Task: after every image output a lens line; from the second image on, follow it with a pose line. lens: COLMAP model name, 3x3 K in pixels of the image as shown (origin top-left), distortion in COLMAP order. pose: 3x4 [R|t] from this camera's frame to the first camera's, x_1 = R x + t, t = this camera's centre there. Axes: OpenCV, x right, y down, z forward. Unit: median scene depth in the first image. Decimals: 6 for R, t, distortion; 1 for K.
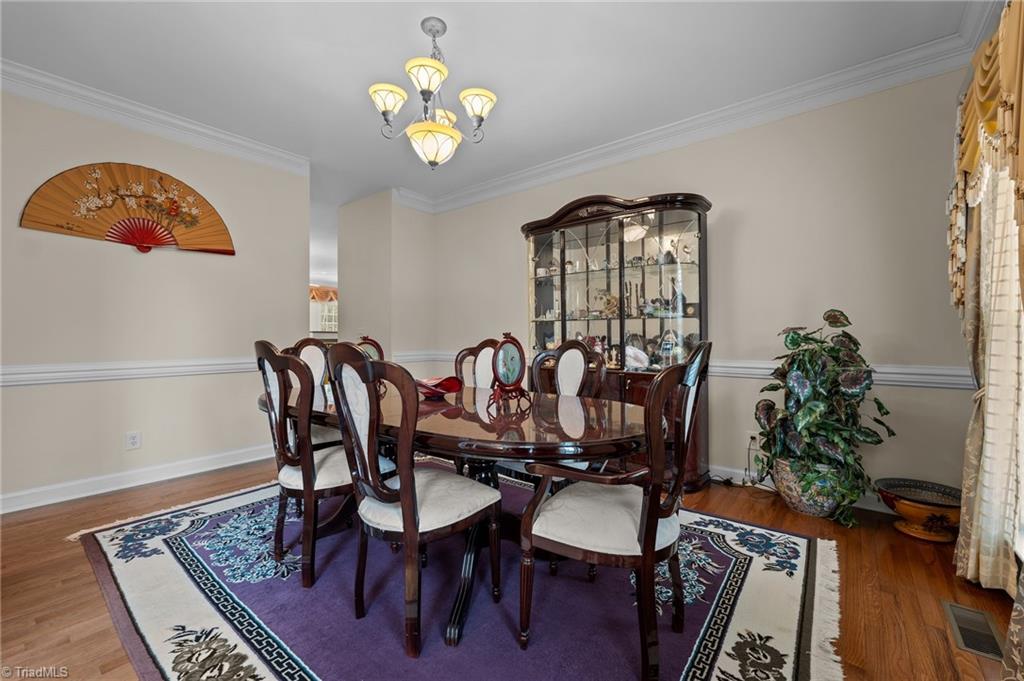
lens RADIAL K [[419.0, 0, 505.8], [0, 419.0, 337.5], [0, 0, 1]] dist [-0.001473, -0.000317]
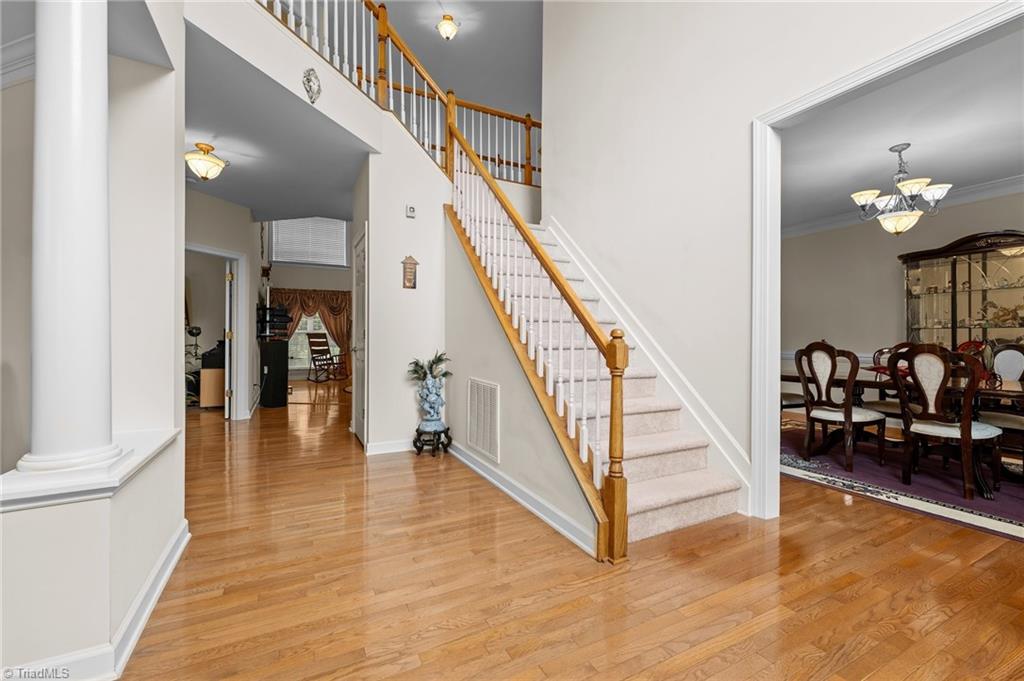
lens RADIAL K [[419.0, 0, 510.3], [0, 419.0, 335.8], [0, 0, 1]] dist [-0.001473, -0.000317]
pose [[0.907026, 0.015850, -0.420775, -0.800261], [-0.018858, 0.999818, -0.002989, 0.009064], [0.420651, 0.010647, 0.907160, -1.018170]]
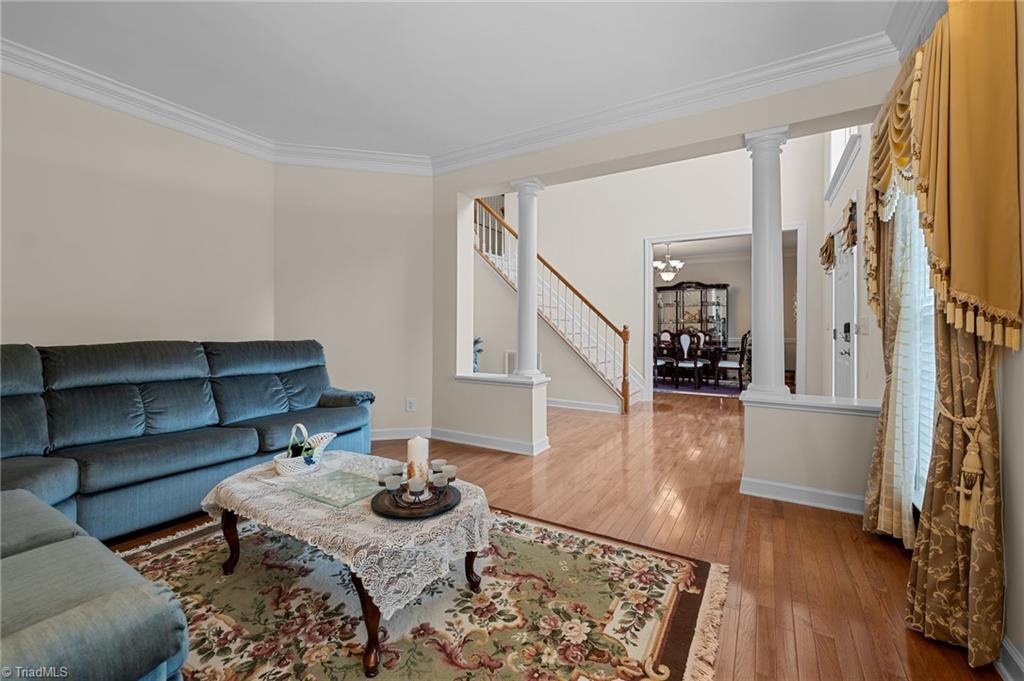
lens RADIAL K [[419.0, 0, 514.5], [0, 419.0, 323.6], [0, 0, 1]] dist [-0.001473, -0.000317]
pose [[0.992121, 0.020480, 0.123602, -1.825151], [-0.019073, 0.999739, -0.012555, 0.016665], [-0.123826, 0.010098, 0.992253, -2.289481]]
